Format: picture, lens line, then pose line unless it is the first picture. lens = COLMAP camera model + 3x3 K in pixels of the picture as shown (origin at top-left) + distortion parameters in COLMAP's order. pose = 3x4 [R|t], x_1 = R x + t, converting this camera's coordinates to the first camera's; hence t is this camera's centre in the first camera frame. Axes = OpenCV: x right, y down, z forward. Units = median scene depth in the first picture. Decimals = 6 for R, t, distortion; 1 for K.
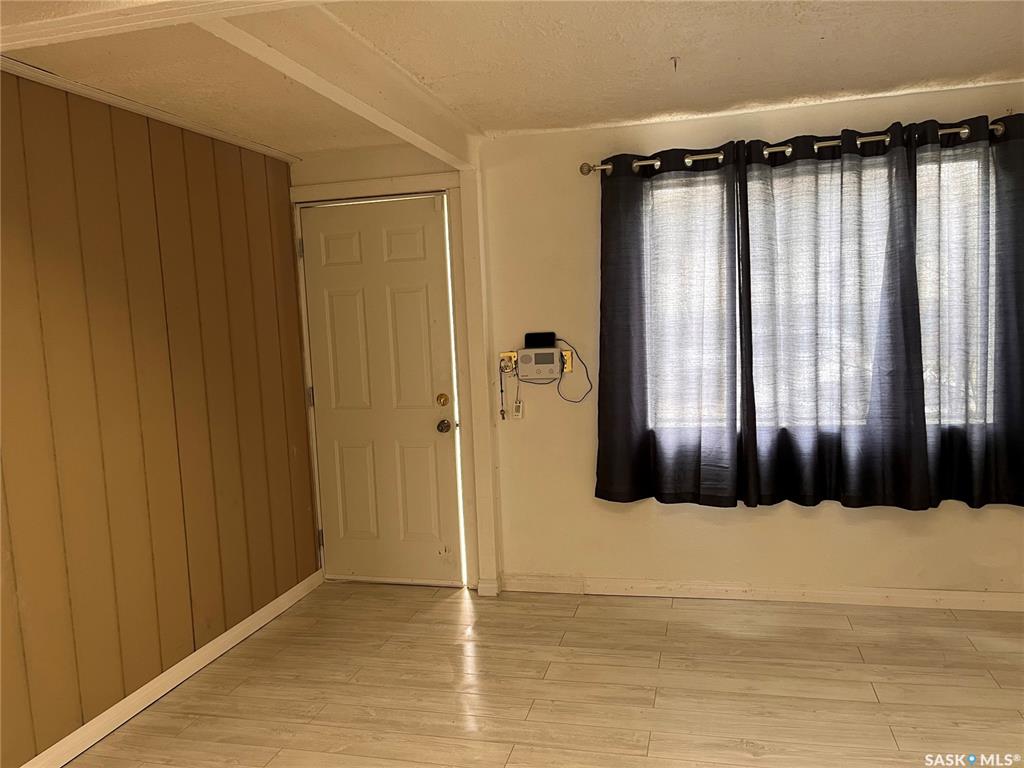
lens RADIAL K [[777.7, 0, 504.8], [0, 777.7, 391.5], [0, 0, 1]] dist [0.064284, -0.090929]
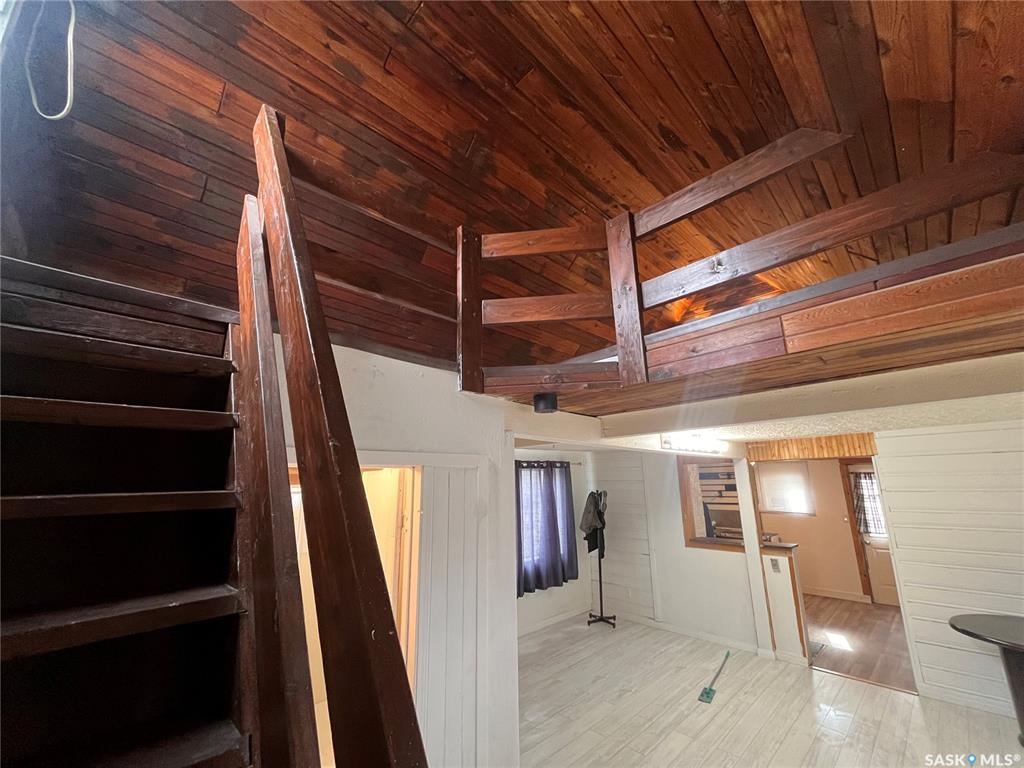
lens RADIAL K [[412.3, 0, 510.7], [0, 412.3, 387.9], [0, 0, 1]] dist [-0.002477, -0.000193]
pose [[0.521489, 0.226532, 0.822638, -1.018979], [0.072031, 0.948984, -0.306986, -0.099030], [-0.850212, 0.219345, 0.478567, 0.214410]]
